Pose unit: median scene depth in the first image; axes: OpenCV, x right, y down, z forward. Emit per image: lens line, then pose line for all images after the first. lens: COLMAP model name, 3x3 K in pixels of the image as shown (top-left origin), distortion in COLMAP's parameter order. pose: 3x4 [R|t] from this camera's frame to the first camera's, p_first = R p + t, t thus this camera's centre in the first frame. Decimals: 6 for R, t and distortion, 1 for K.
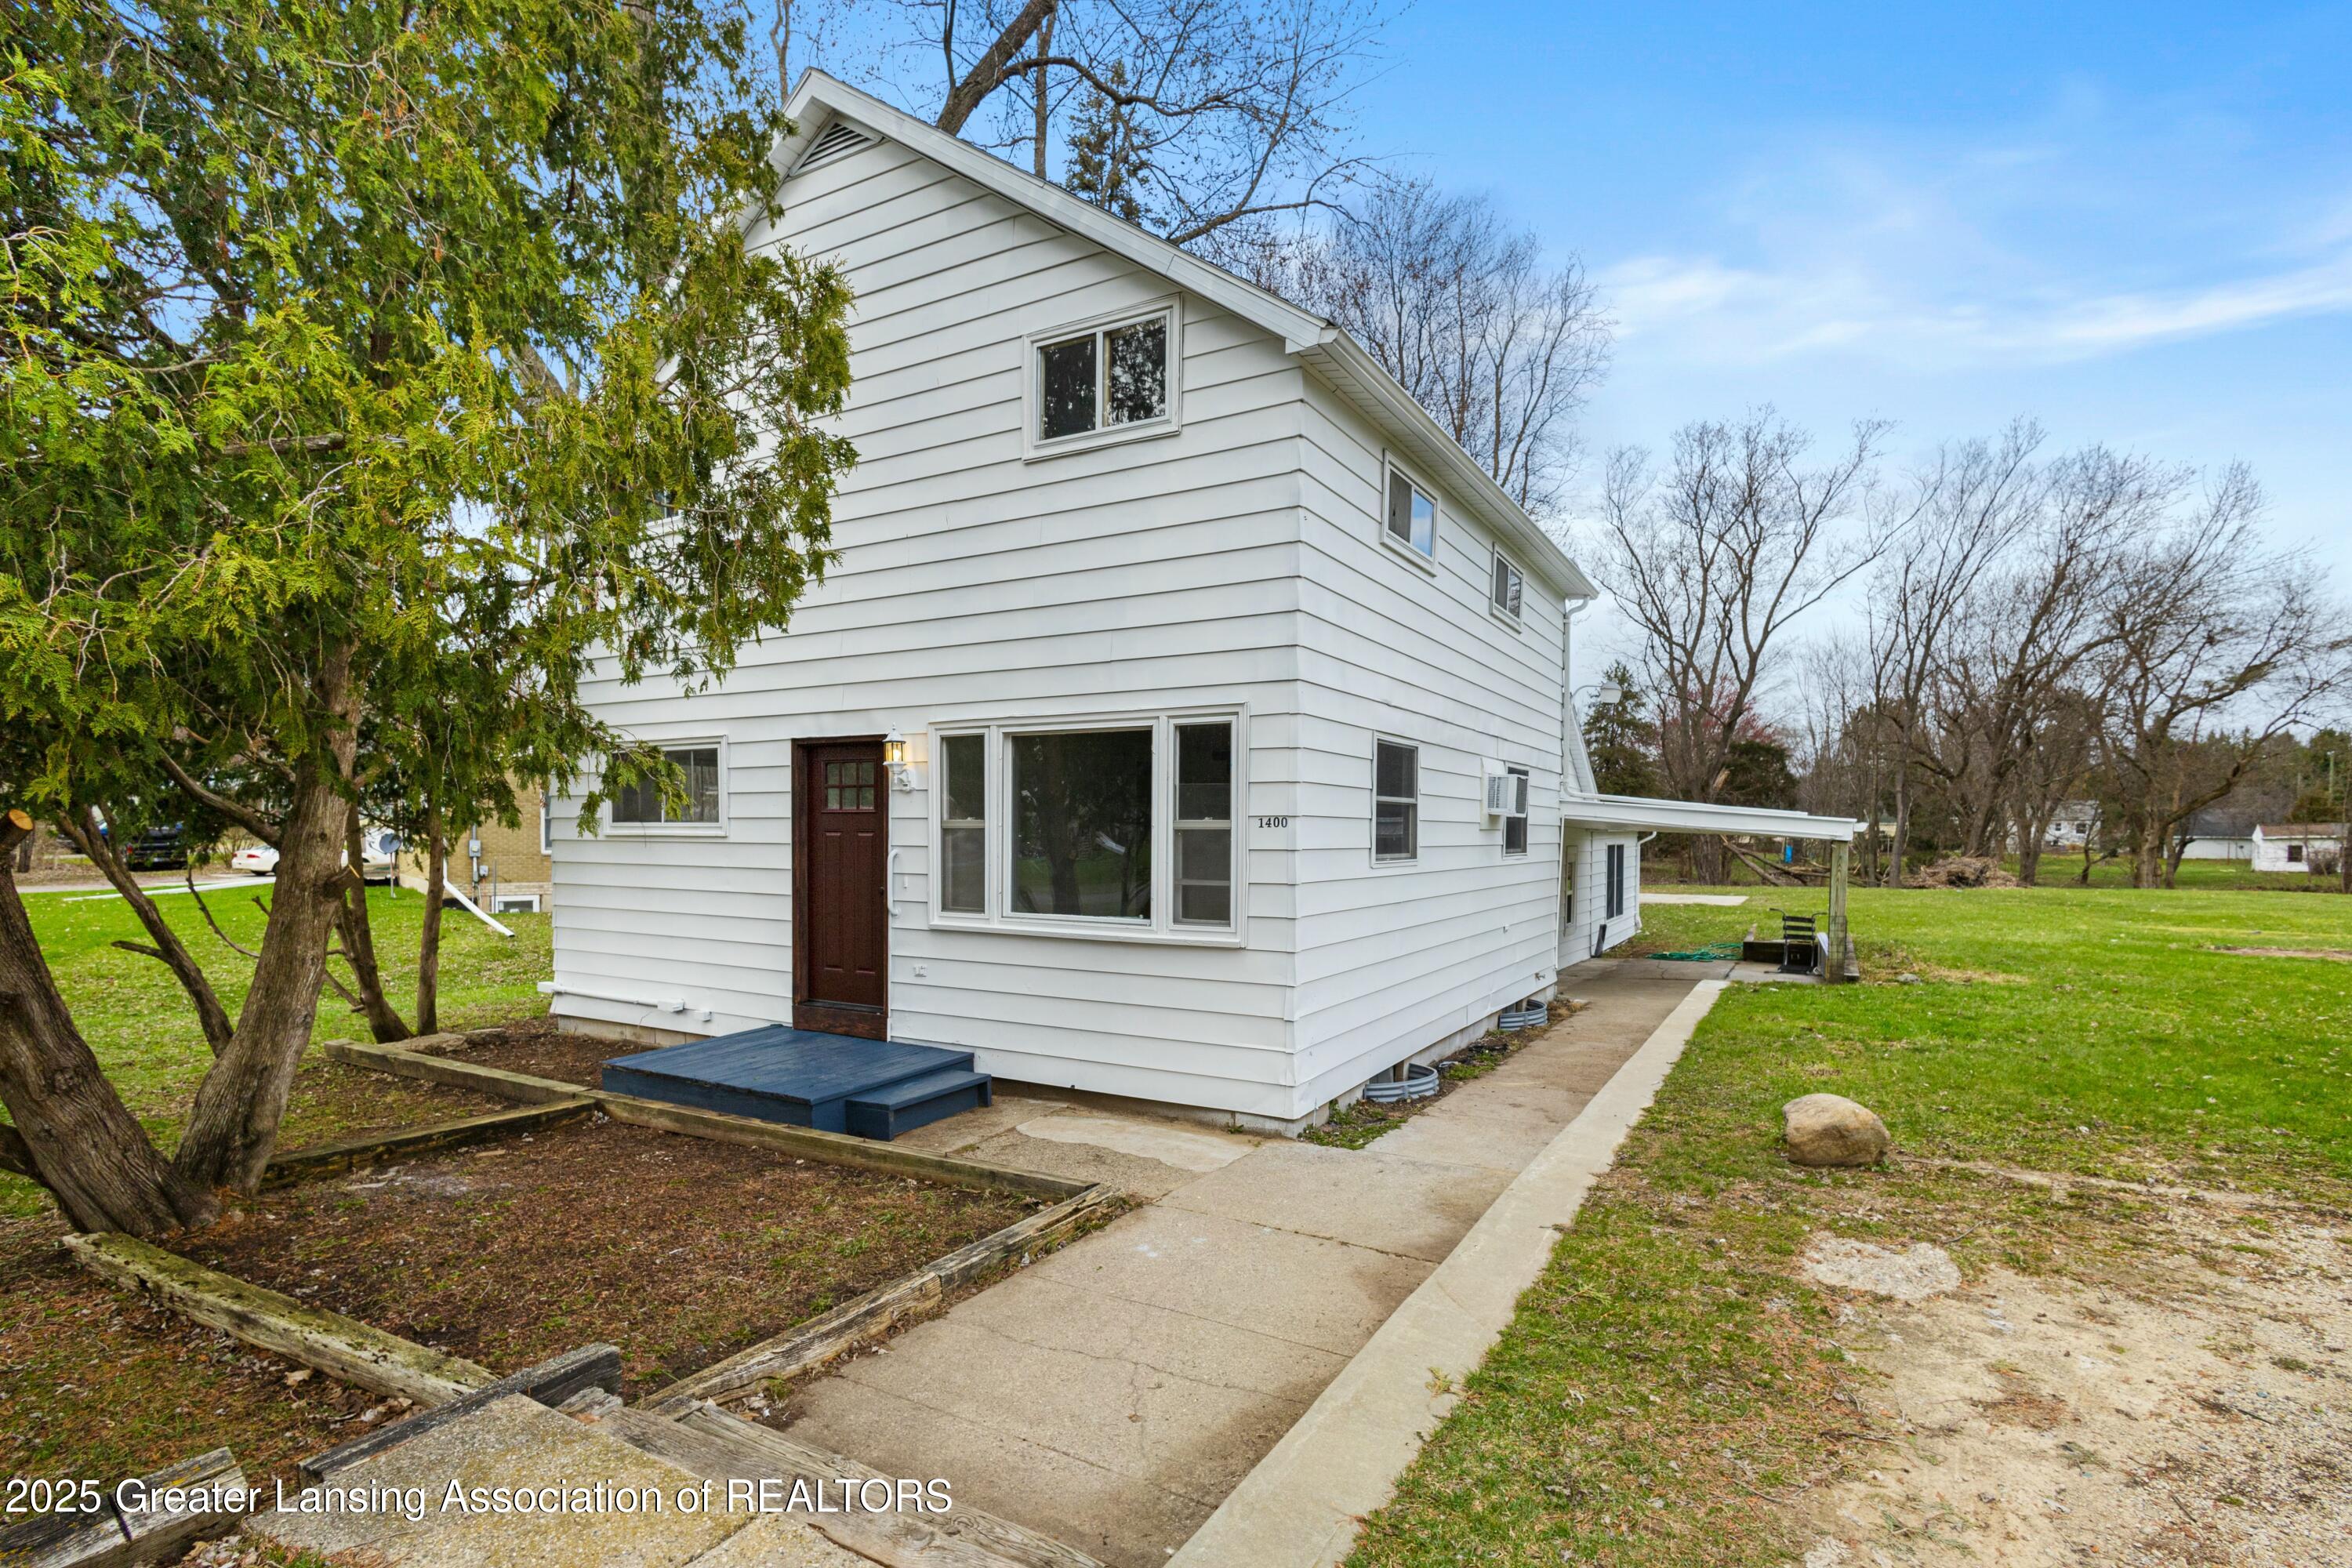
lens RADIAL K [[1125.1, 0, 1173.9], [0, 1125.1, 888.3], [0, 0, 1]] dist [0.002595, 0.000117]
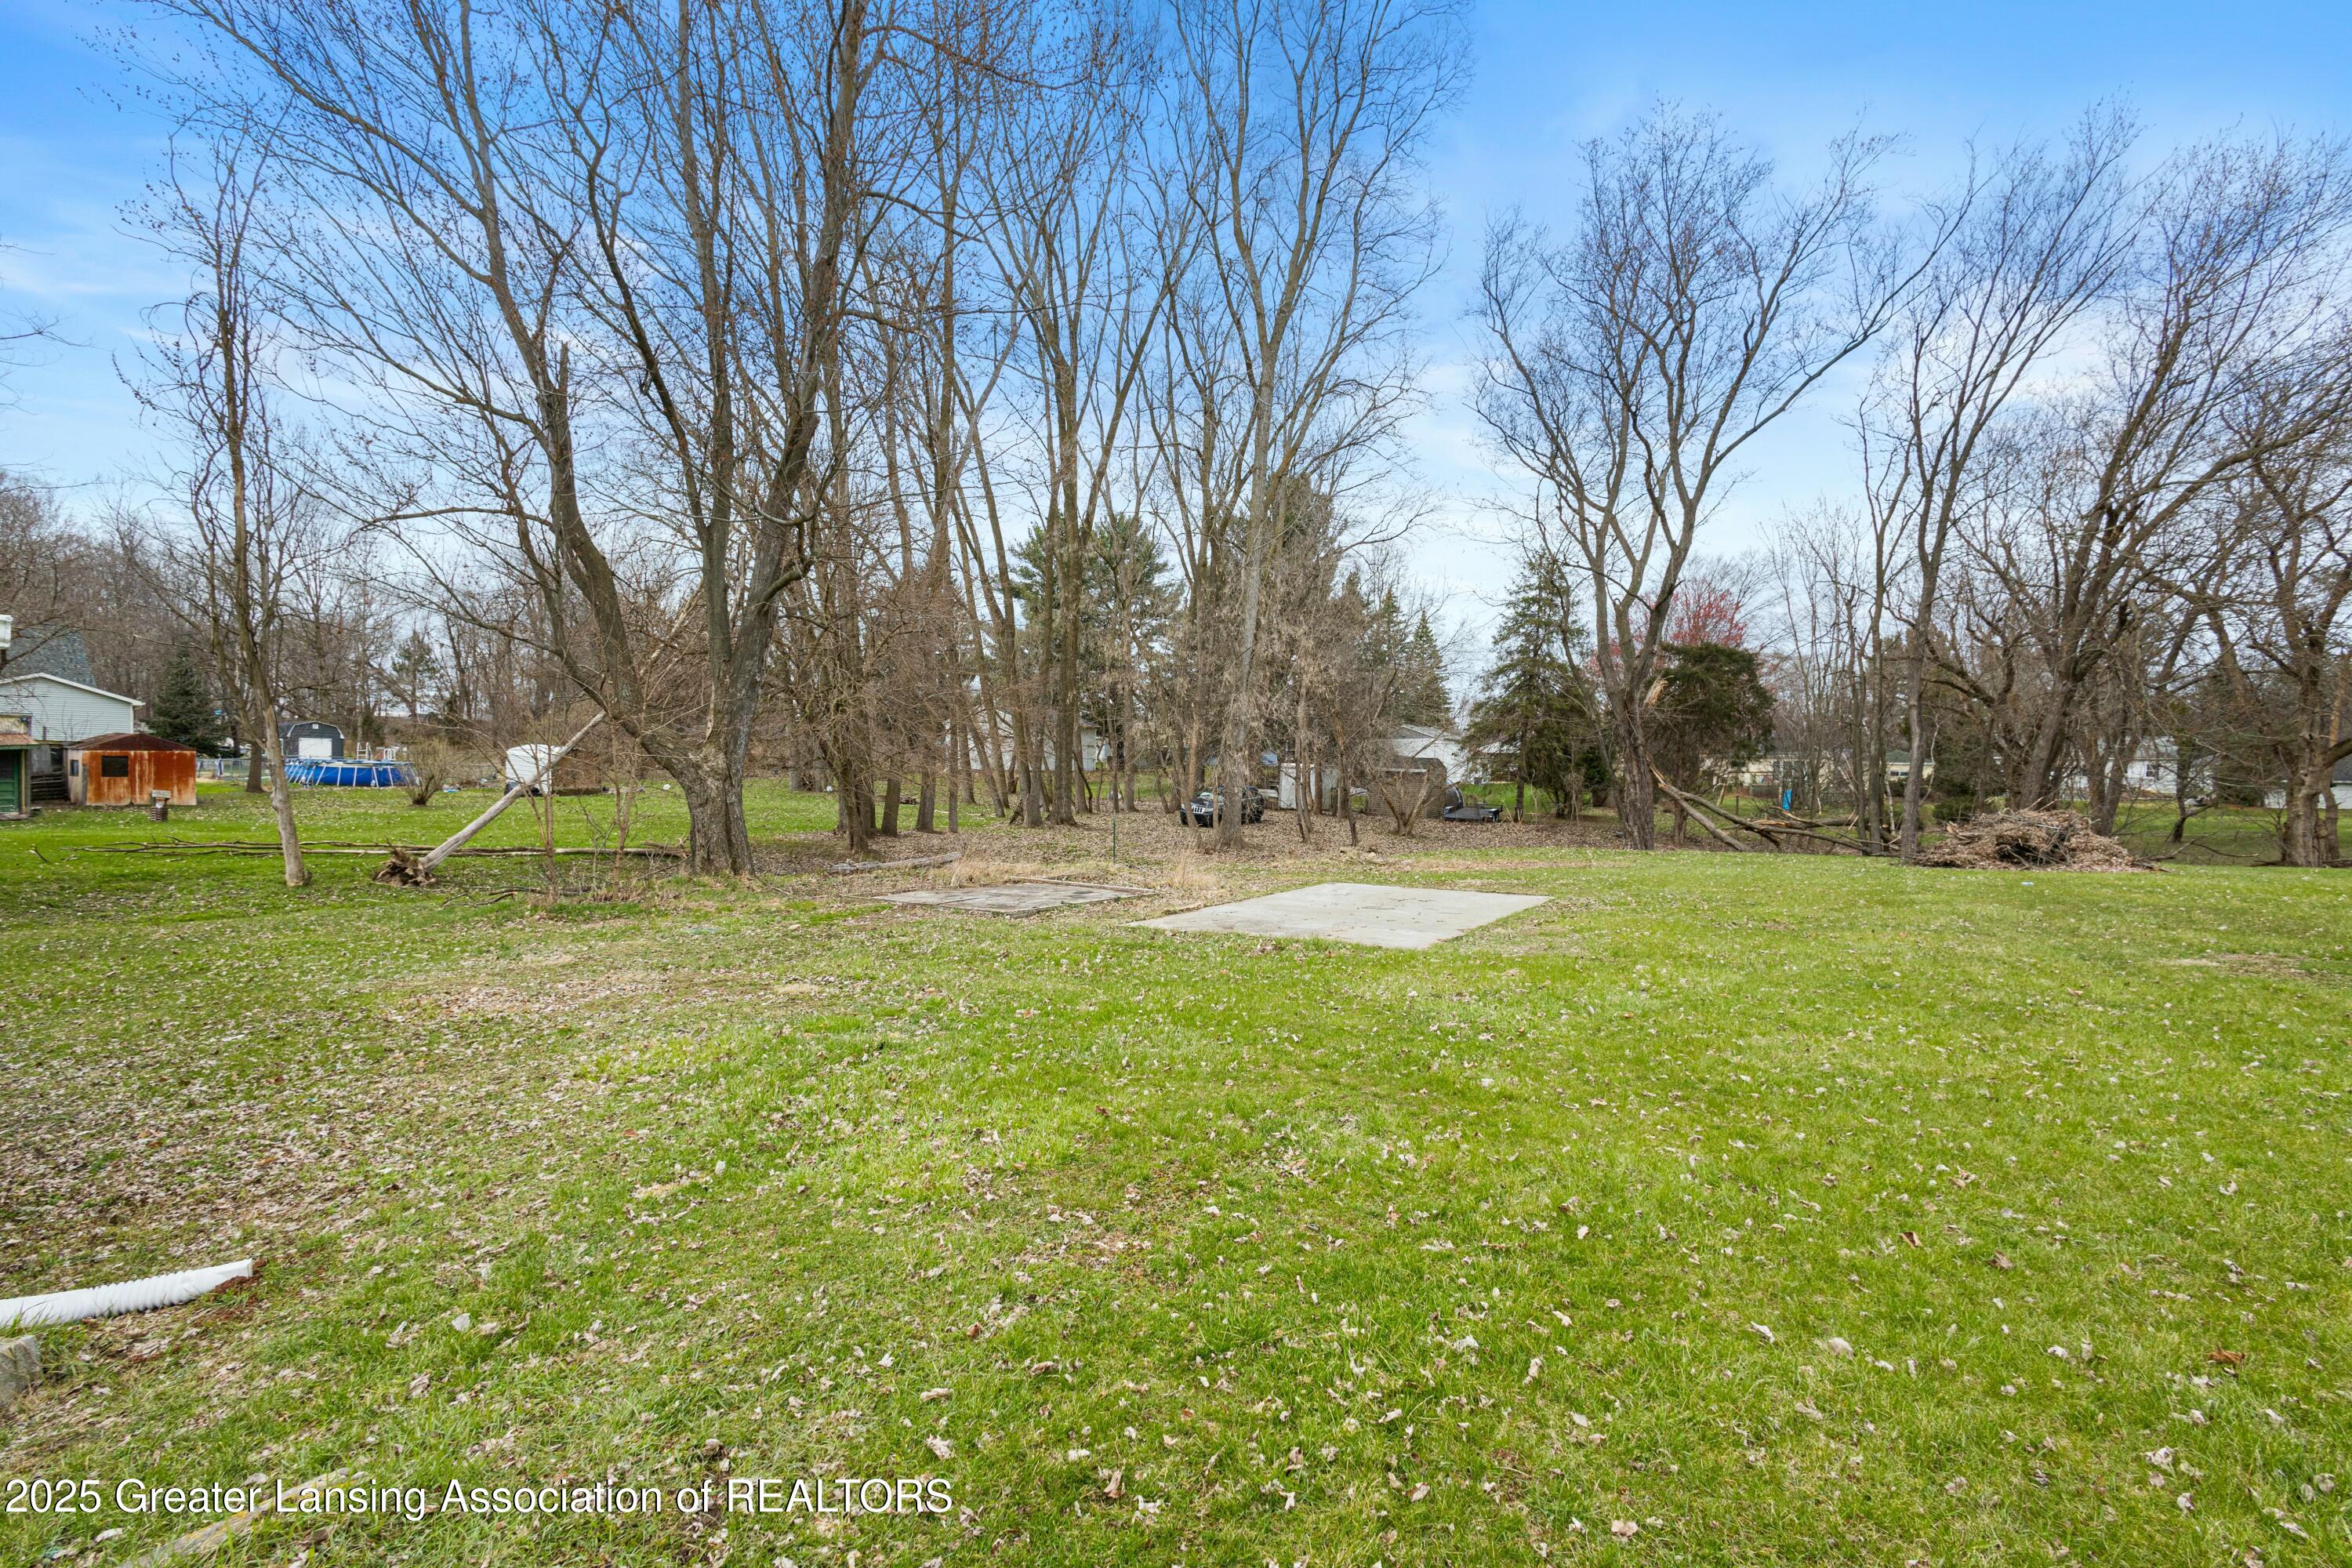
lens RADIAL K [[1125.1, 0, 1175.4], [0, 1125.1, 784.2], [0, 0, 1]] dist [0.002595, 0.000117]
pose [[0.999777, 0.007775, -0.019639, 0.223048], [-0.008548, 0.999179, -0.039609, -0.011088], [0.019315, 0.039768, 0.999022, 0.332051]]
